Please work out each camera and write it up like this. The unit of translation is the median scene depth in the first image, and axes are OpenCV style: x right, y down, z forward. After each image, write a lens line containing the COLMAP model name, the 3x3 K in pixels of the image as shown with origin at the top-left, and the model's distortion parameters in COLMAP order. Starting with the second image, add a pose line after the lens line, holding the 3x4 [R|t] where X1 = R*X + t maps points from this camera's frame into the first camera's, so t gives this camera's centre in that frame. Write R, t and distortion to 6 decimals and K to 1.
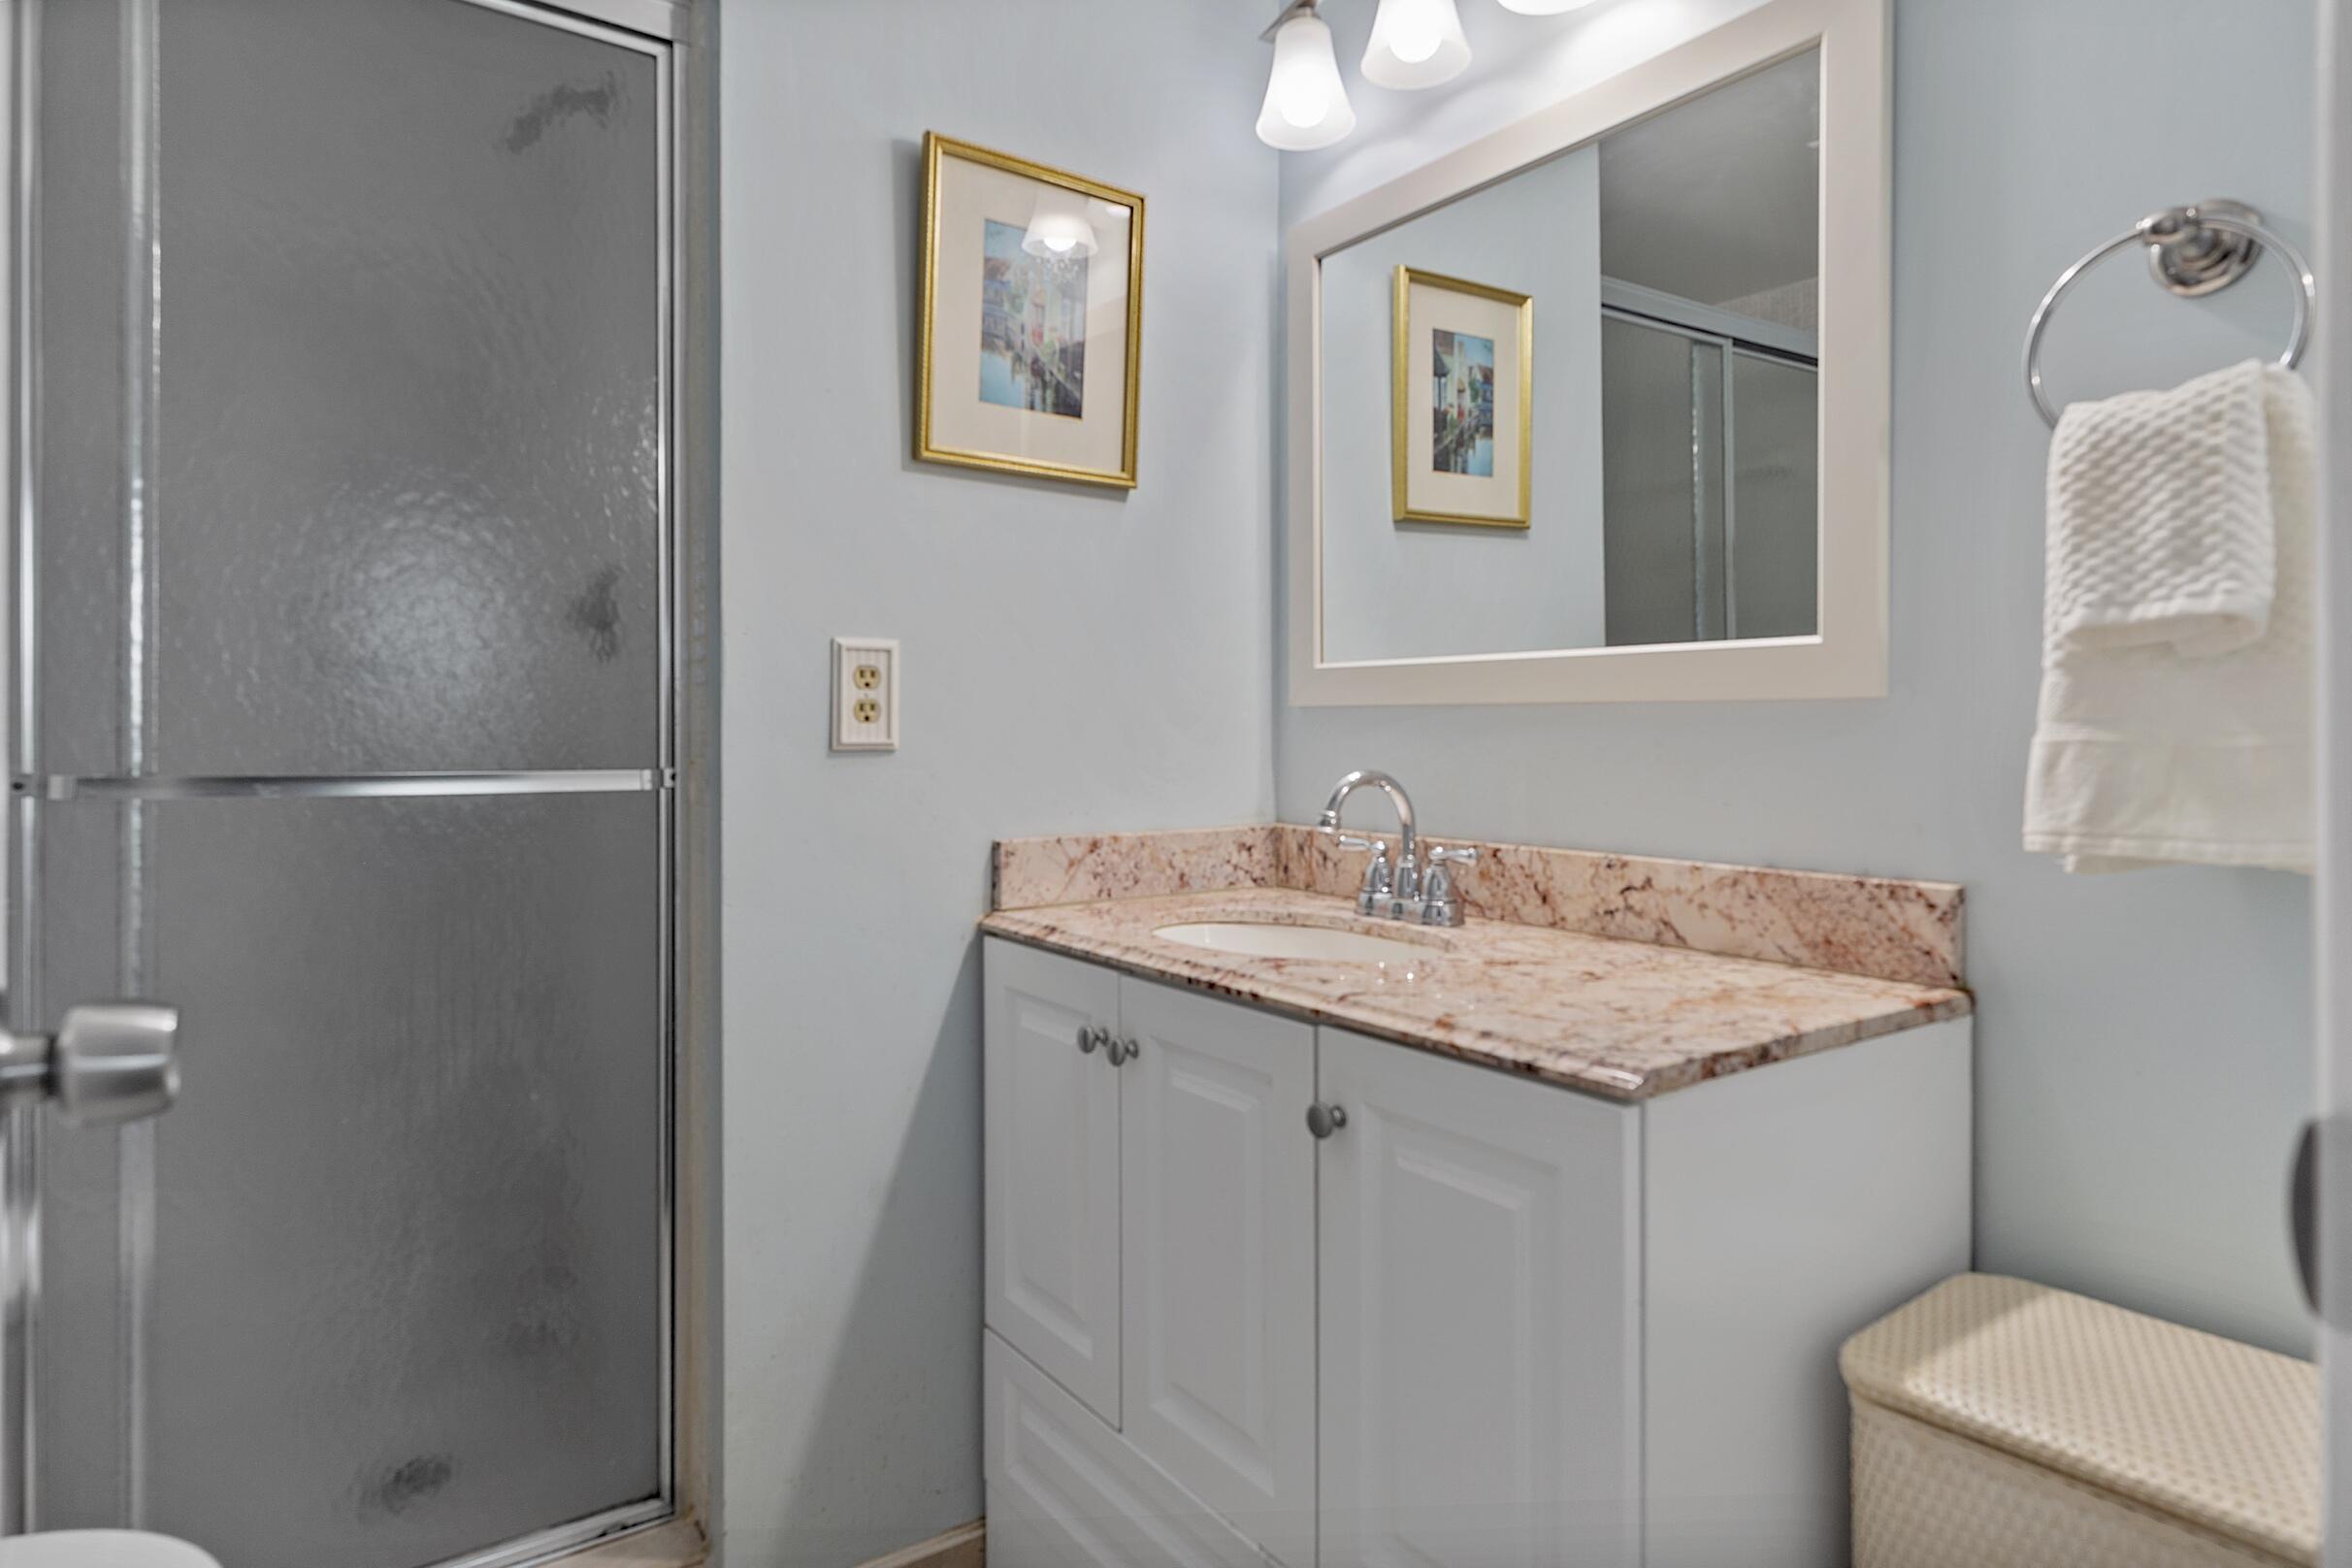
lens RADIAL K [[1271.3, 0, 1059.2], [0, 1271.3, 737.5], [0, 0, 1]] dist [0.002780, 0.000480]
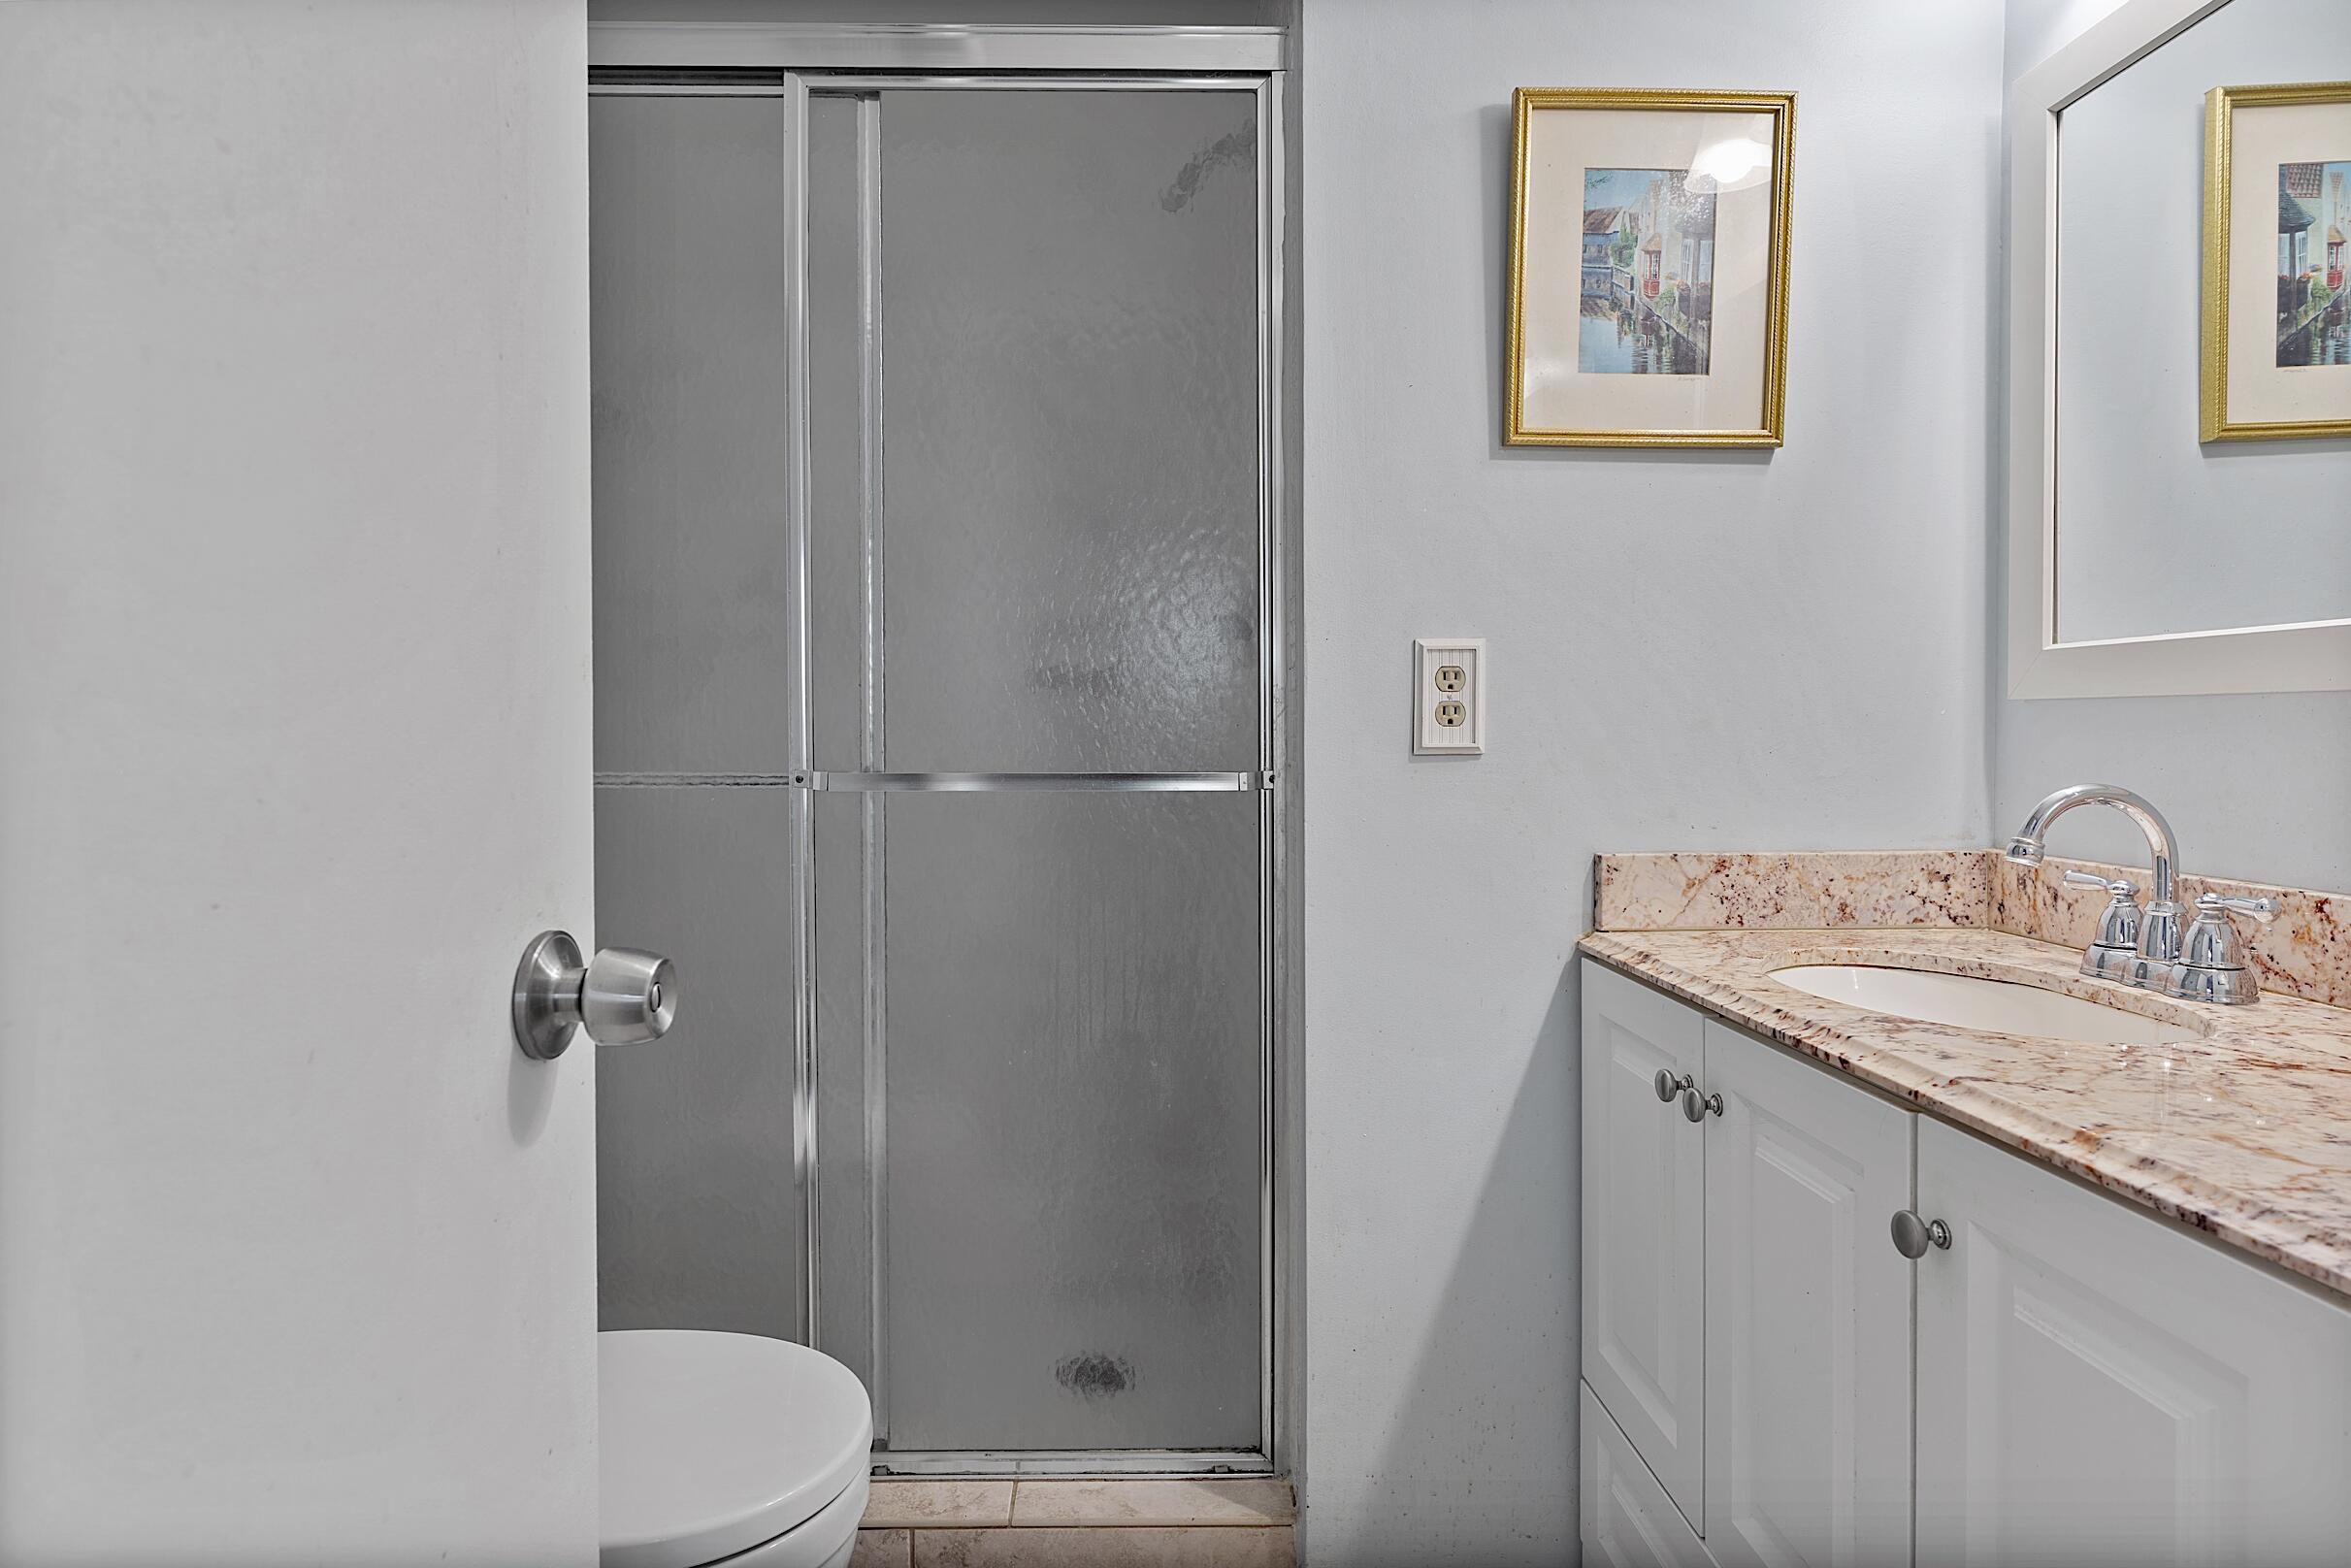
lens RADIAL K [[1230.0, 0, 1176.2], [0, 1230.0, 762.8], [0, 0, 1]] dist [0.002427, 0.002438]
pose [[0.849546, 0.007730, -0.527457, 0.163123], [0.003174, 0.999800, 0.019765, -0.002823], [0.527504, -0.018466, 0.849352, 0.094611]]
